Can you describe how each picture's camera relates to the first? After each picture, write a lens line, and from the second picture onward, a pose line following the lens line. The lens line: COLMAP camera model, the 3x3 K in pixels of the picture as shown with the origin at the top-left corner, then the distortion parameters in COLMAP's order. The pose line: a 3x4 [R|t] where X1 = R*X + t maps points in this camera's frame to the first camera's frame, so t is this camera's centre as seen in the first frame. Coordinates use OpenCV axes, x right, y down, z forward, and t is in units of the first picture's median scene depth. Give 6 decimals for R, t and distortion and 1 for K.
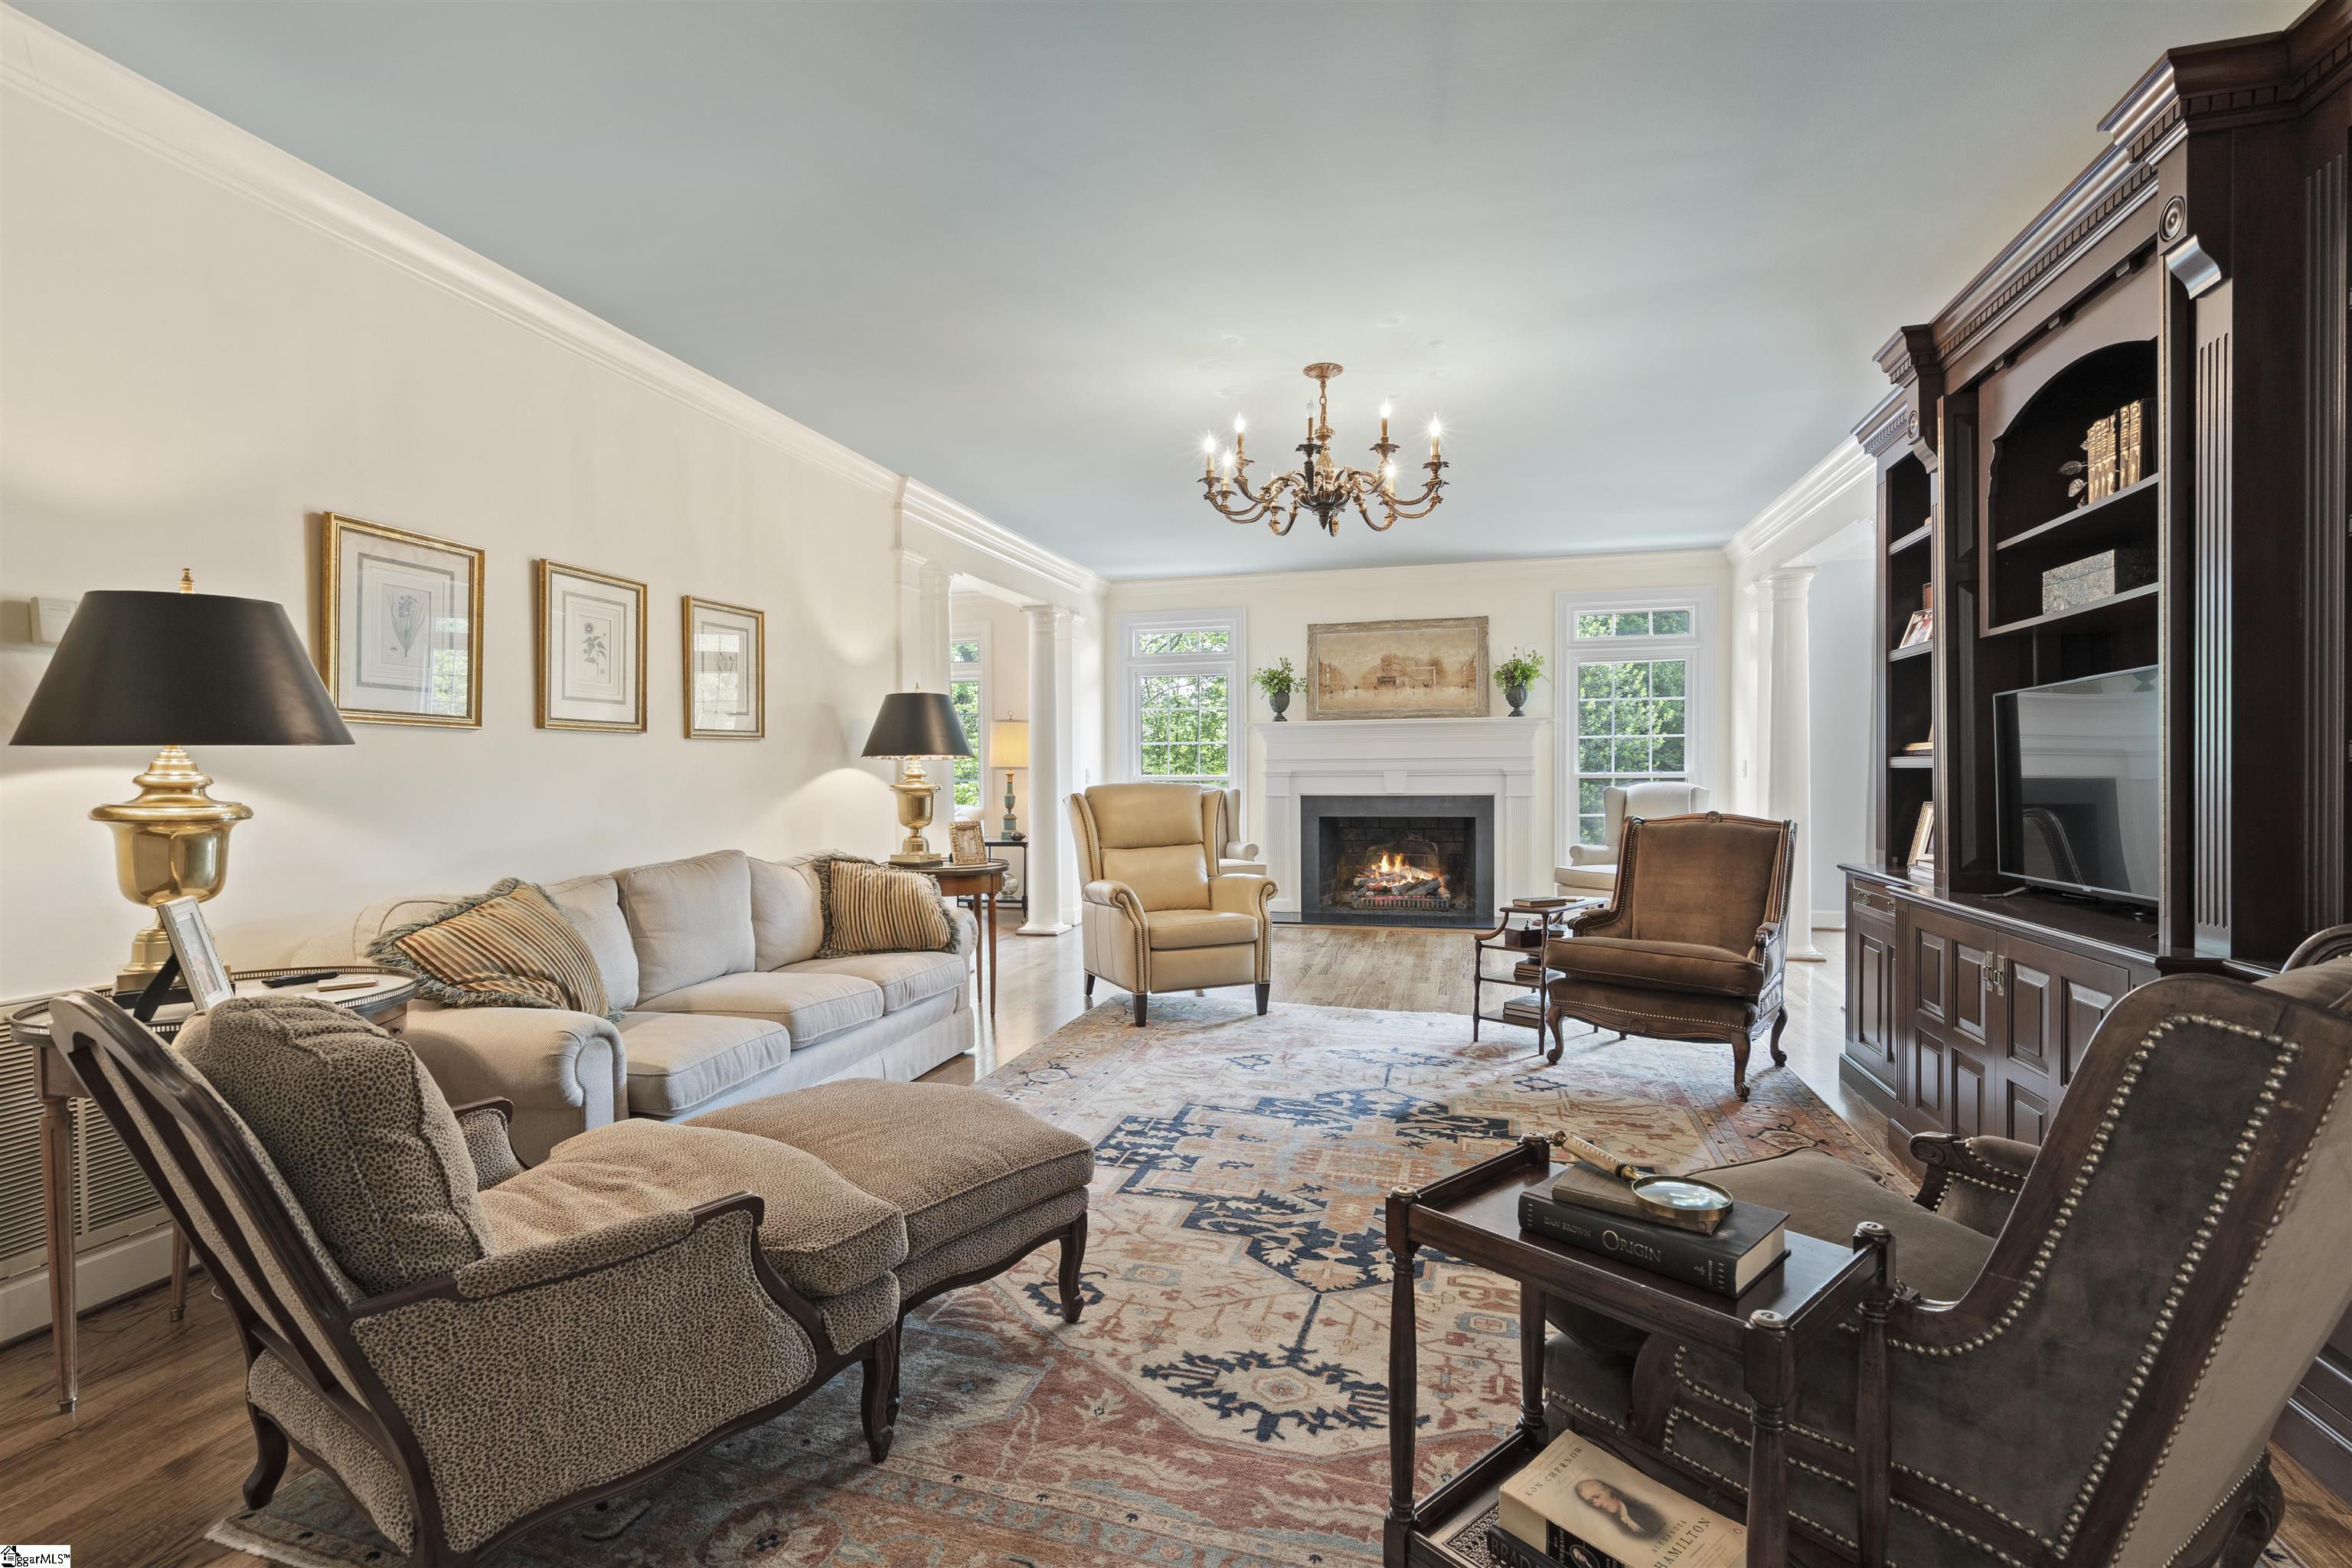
lens RADIAL K [[1067.2, 0, 1161.7], [0, 1067.2, 785.0], [0, 0, 1]] dist [-0.001148, 0.000640]
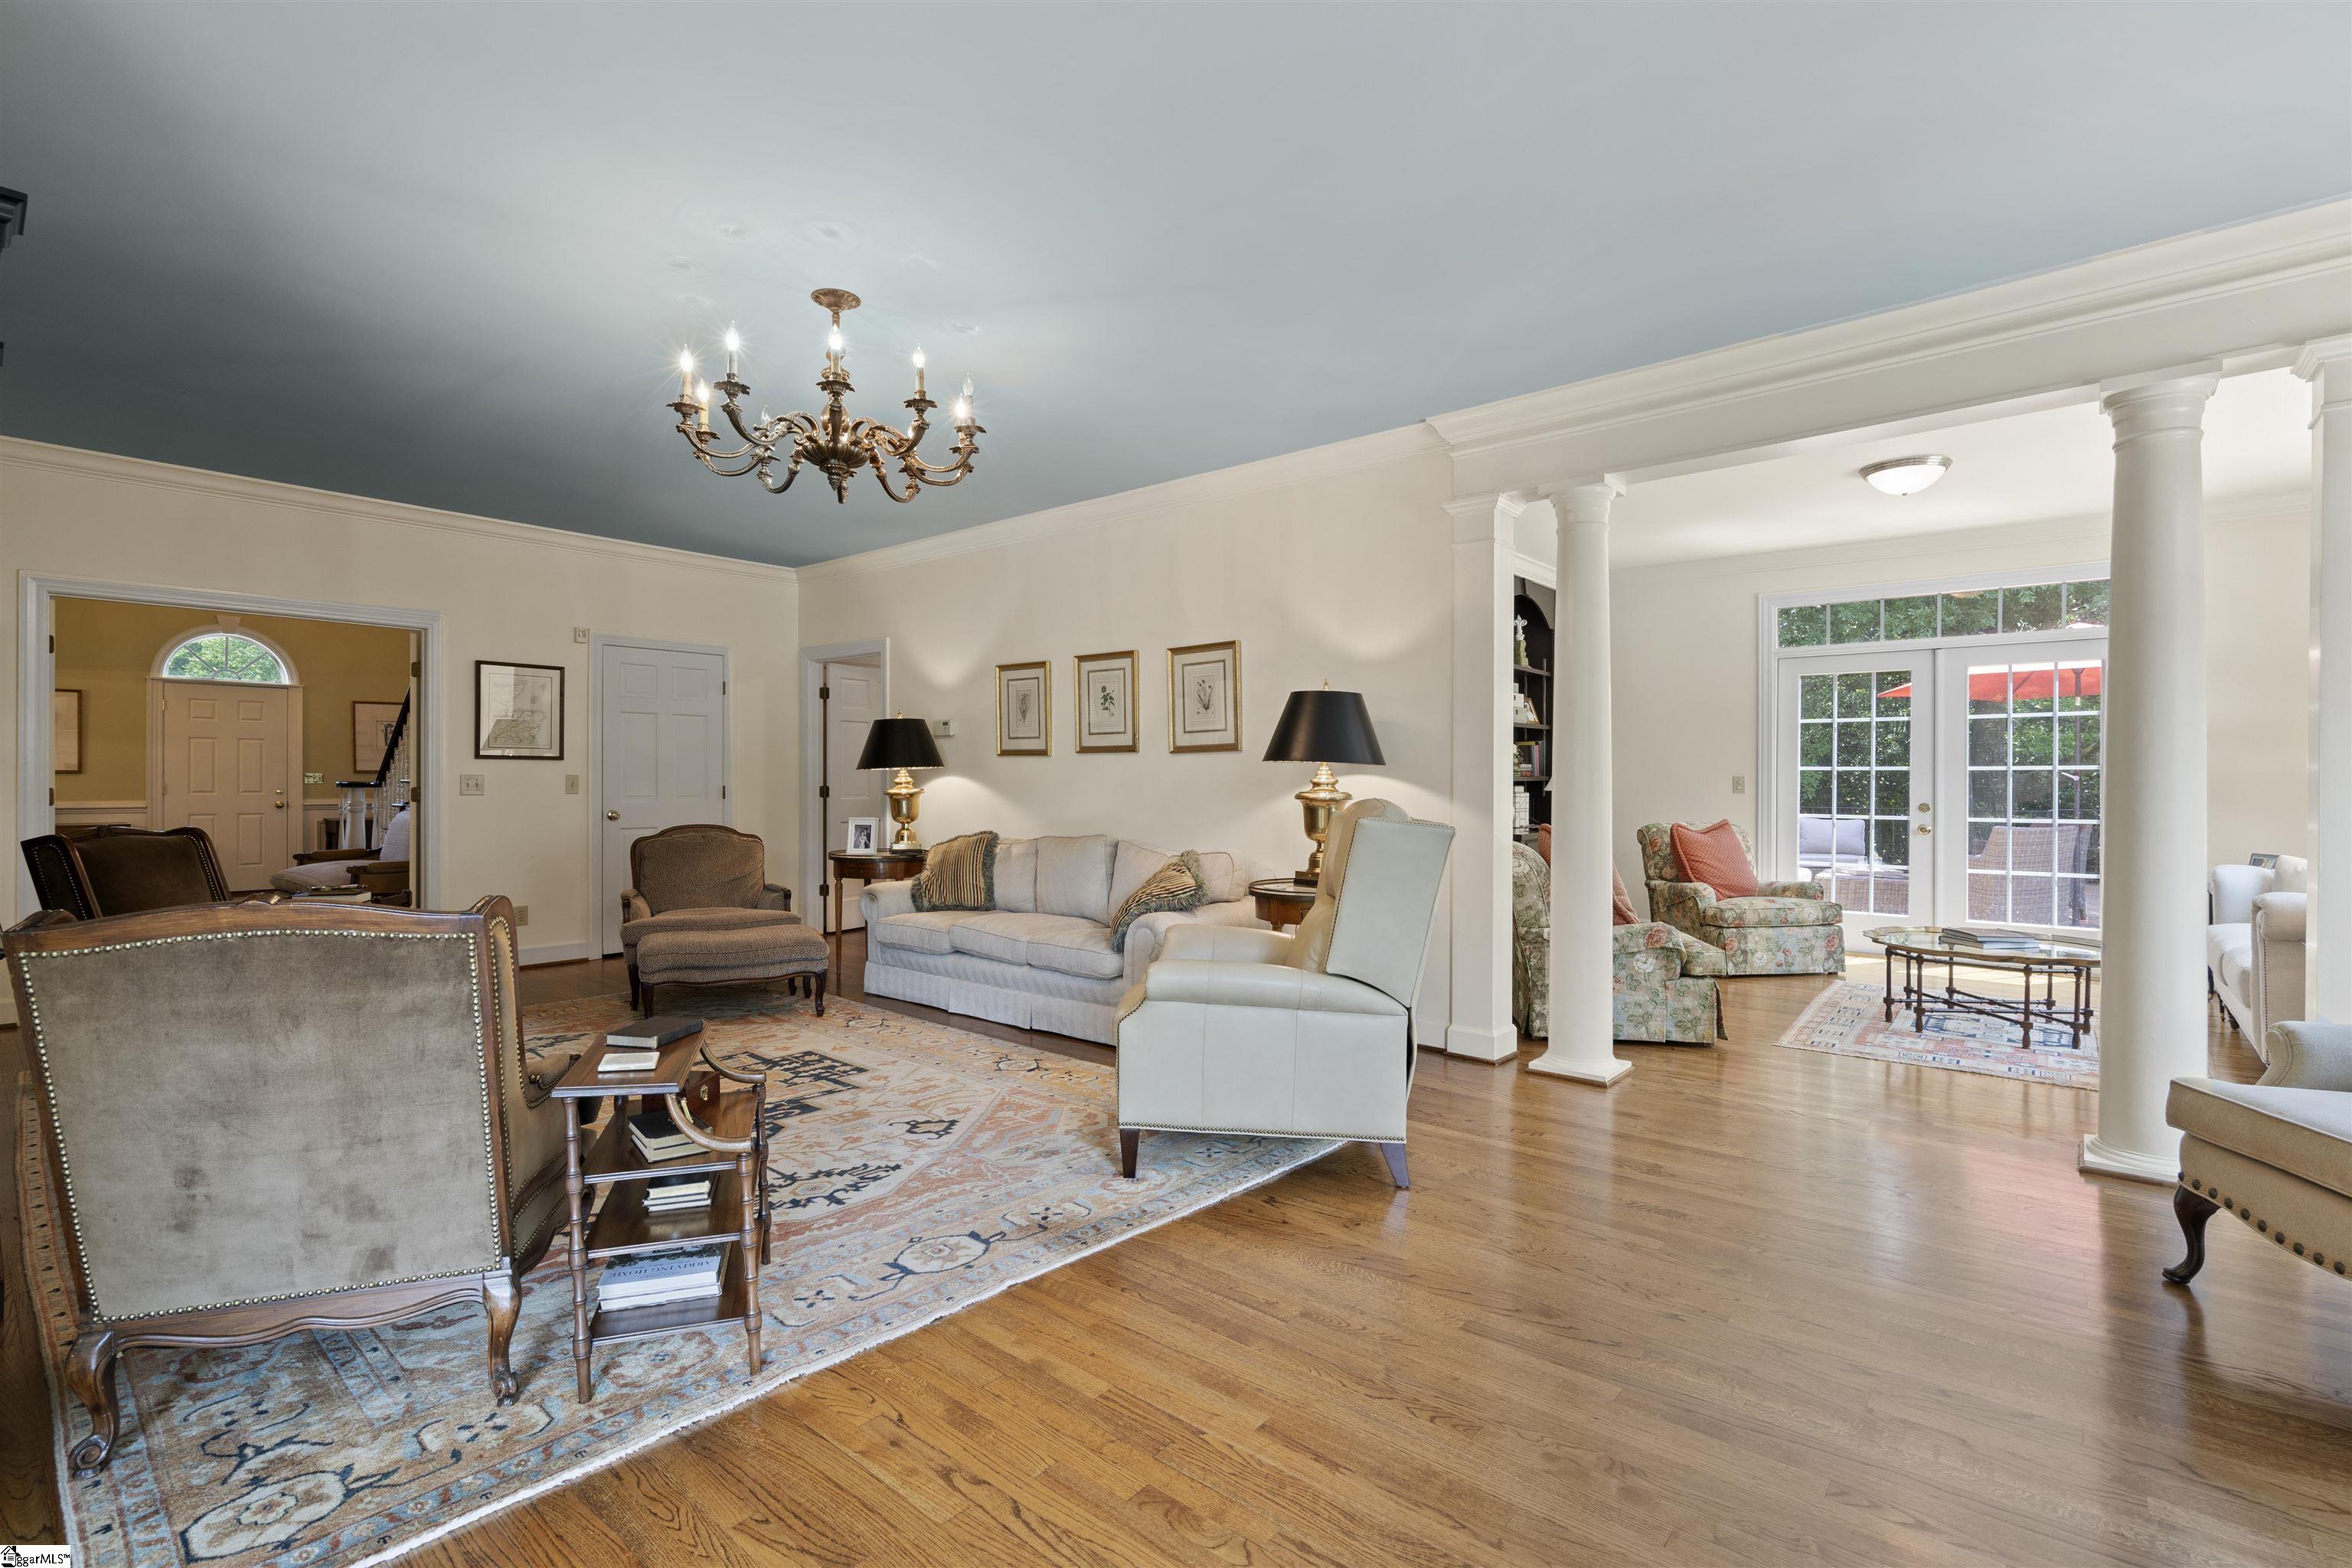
lens RADIAL K [[1067.2, 0, 1185.9], [0, 1067.2, 777.6], [0, 0, 1]] dist [-0.001148, 0.000640]
pose [[-0.415688, 0.007037, -0.909480, 0.766693], [-0.004703, 0.999940, 0.009886, -0.024706], [0.909495, 0.008387, -0.415630, 1.544329]]
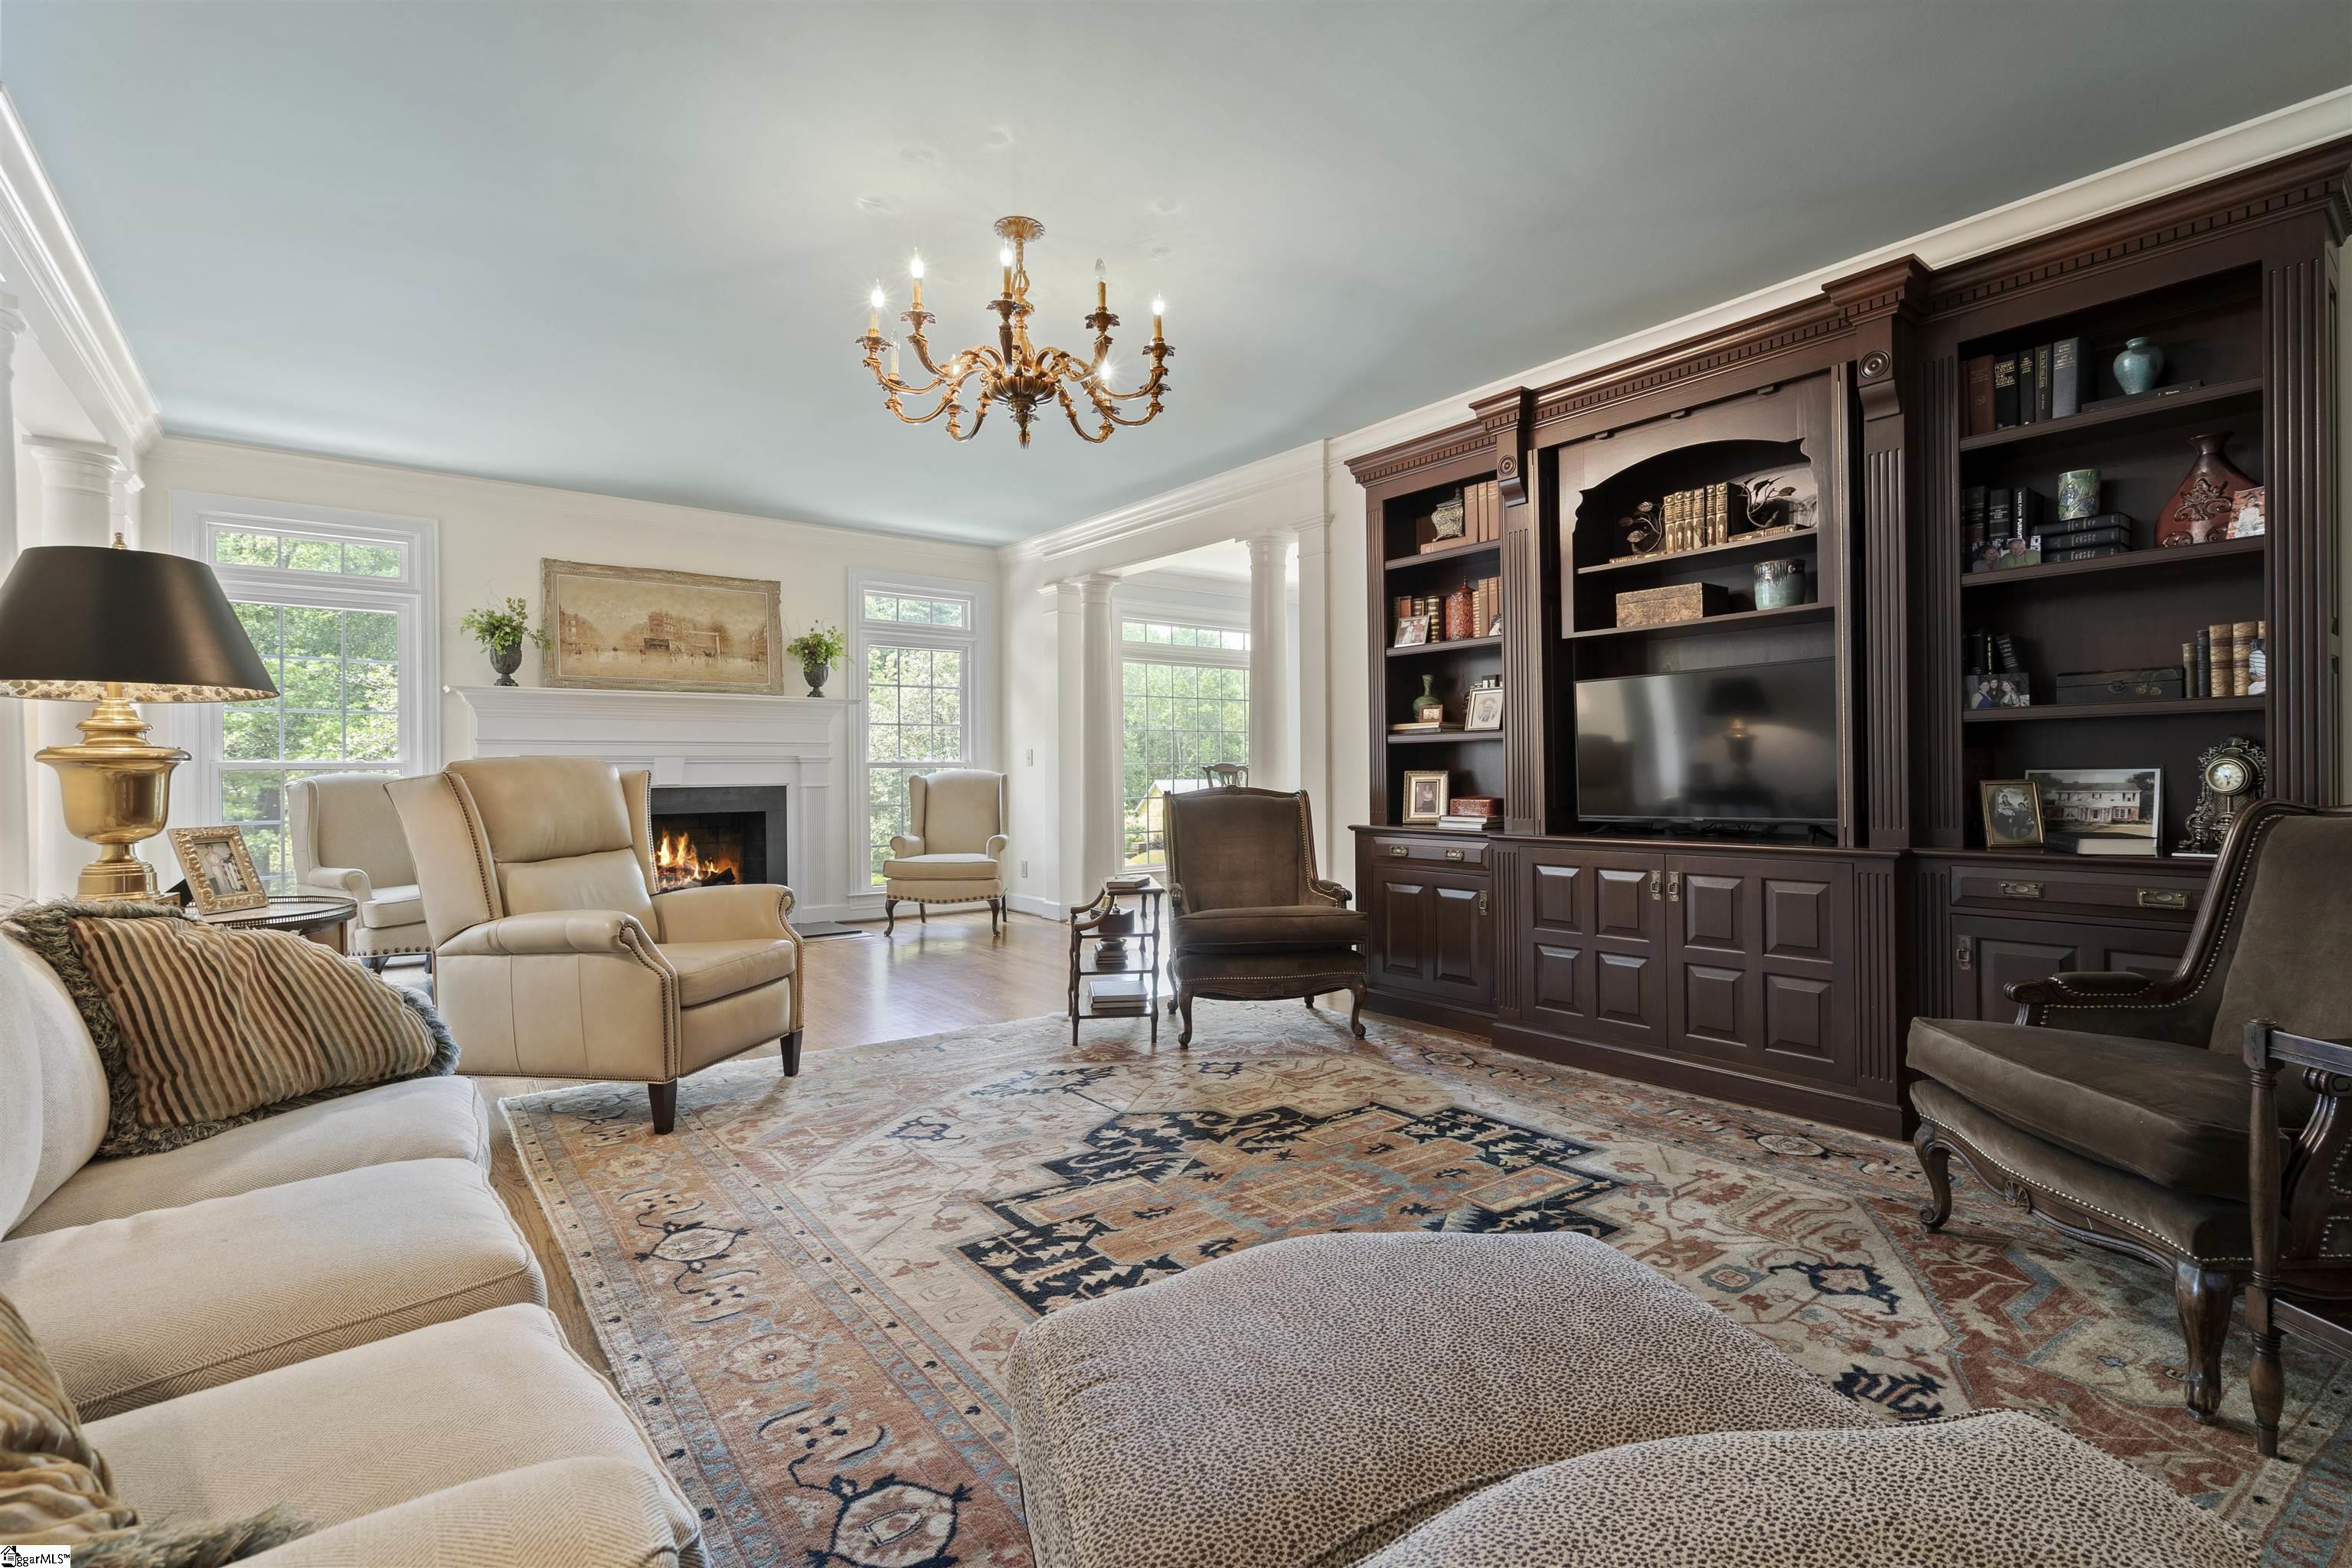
lens RADIAL K [[1067.2, 0, 1176.2], [0, 1067.2, 774.0], [0, 0, 1]] dist [-0.001148, 0.000640]
pose [[0.590611, 0.001474, 0.806955, -0.406623], [0.012547, 0.999861, -0.011010, 0.025971], [-0.806859, 0.016628, 0.590510, 0.430819]]
